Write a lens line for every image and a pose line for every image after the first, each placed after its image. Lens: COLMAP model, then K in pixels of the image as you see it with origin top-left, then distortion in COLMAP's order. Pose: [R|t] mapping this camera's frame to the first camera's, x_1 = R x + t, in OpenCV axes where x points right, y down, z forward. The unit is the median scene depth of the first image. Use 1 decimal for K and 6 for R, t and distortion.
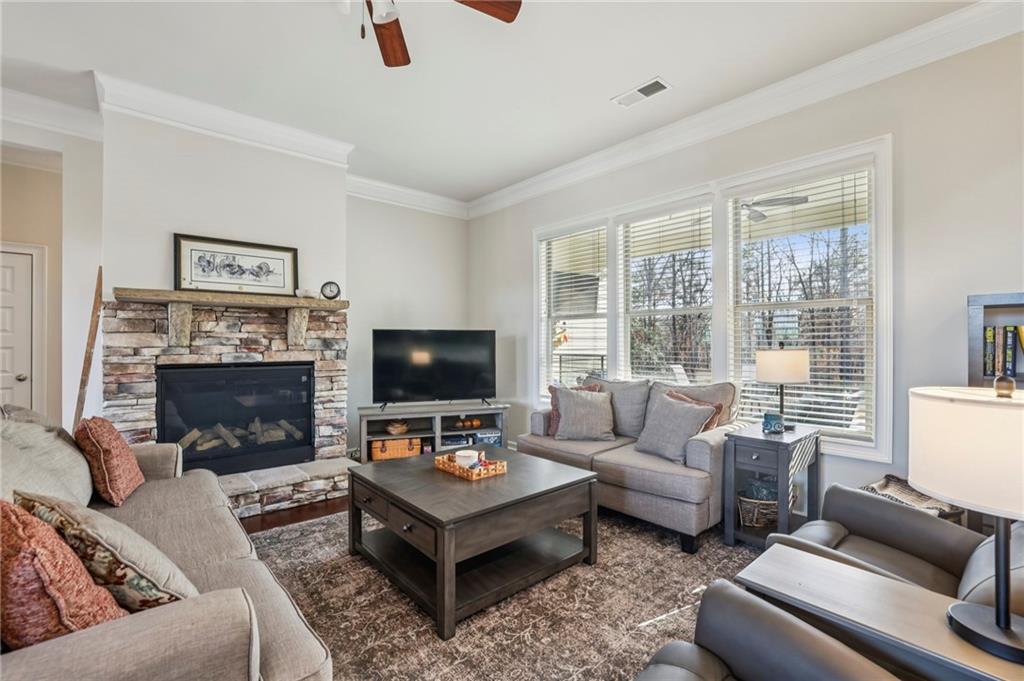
lens RADIAL K [[439.9, 0, 507.8], [0, 439.9, 342.1], [0, 0, 1]] dist [-0.023566, 0.001381]
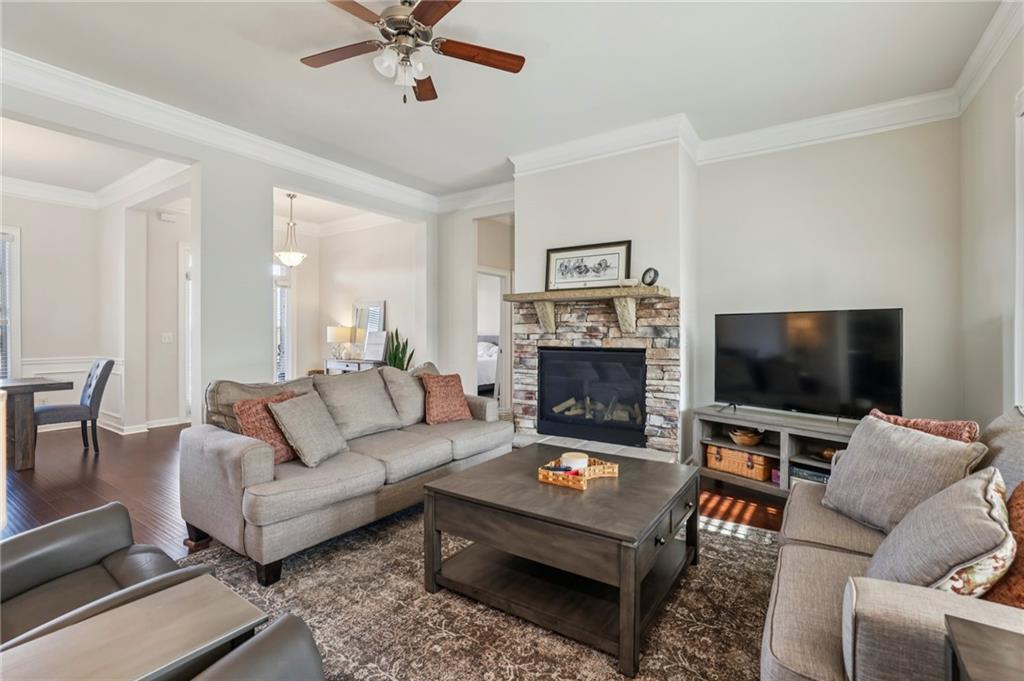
lens RADIAL K [[468.5, 0, 513.9], [0, 468.5, 334.9], [0, 0, 1]] dist [-0.035257, 0.000339]
pose [[0.264423, 0.005532, -0.964391, 0.548833], [0.001094, 0.999981, 0.006037, 0.005411], [0.964406, -0.002651, 0.264412, 0.459239]]
